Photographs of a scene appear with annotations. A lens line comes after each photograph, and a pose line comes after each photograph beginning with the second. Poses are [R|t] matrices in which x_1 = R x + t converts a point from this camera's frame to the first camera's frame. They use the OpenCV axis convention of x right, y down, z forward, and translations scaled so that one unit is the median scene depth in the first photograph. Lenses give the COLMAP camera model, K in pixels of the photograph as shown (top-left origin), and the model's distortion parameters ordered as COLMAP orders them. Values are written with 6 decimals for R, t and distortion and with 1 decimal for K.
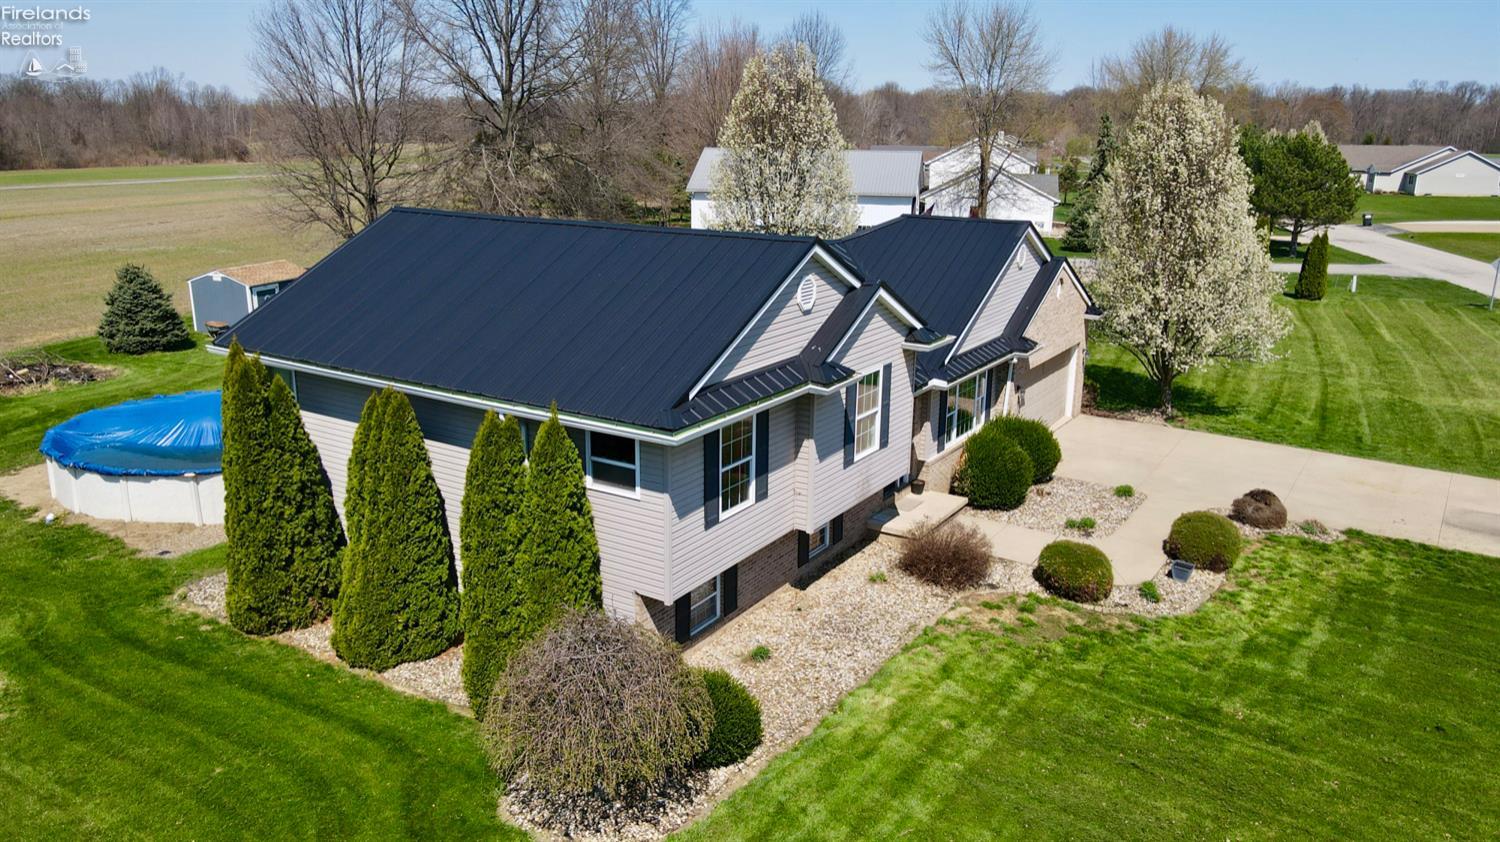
lens RADIAL K [[1113.0, 0, 747.0], [0, 1113.0, 417.6], [0, 0, 1]] dist [0.008083, 0.010026]
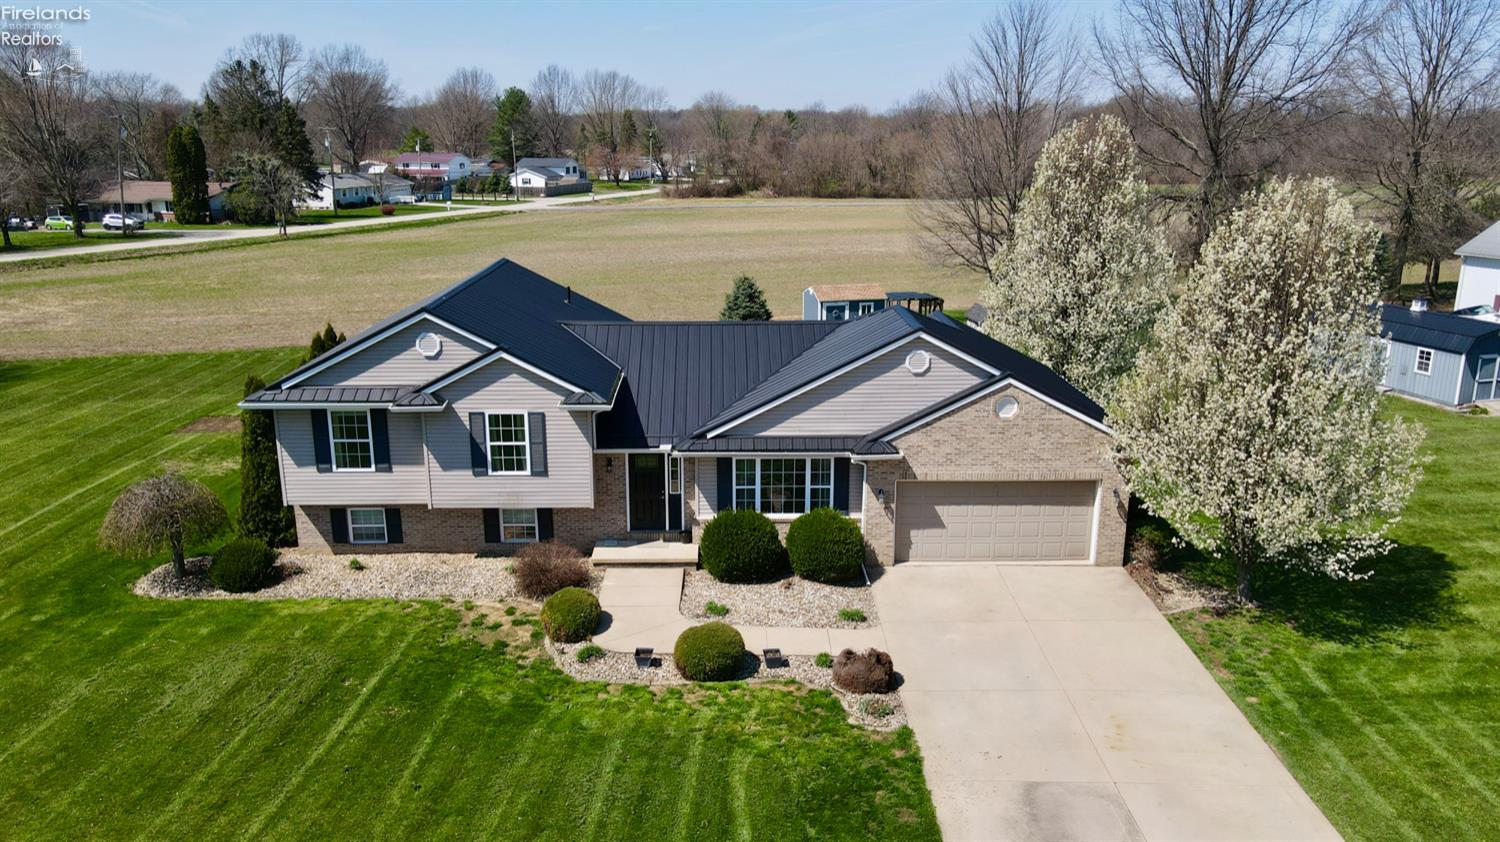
lens RADIAL K [[1123.5, 0, 750.0], [0, 1123.5, 421.0], [0, 0, 1]] dist [-0.000943, 0.008214]
pose [[0.559892, 0.210348, -0.801420, 1.293893], [-0.217803, 0.970586, 0.102586, -0.224019], [0.799426, 0.117115, 0.589238, 0.414674]]
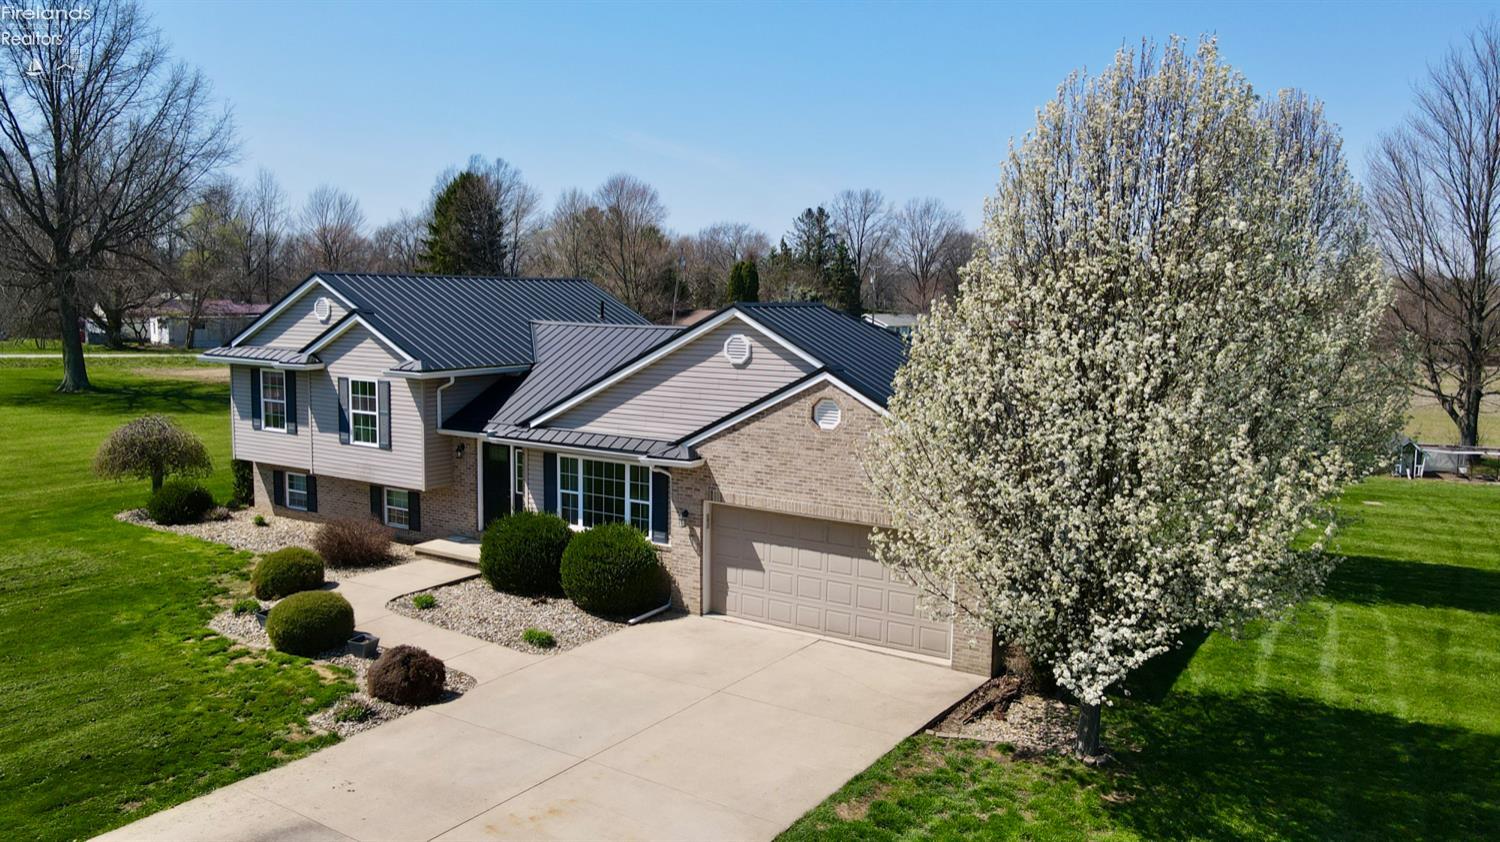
lens RADIAL K [[1123.5, 0, 750.0], [0, 1123.5, 421.0], [0, 0, 1]] dist [-0.000943, 0.008214]
pose [[0.006764, 0.106536, -0.994286, 1.359205], [-0.279454, 0.954894, 0.100414, -0.242746], [0.960135, 0.277178, 0.036231, 1.334031]]
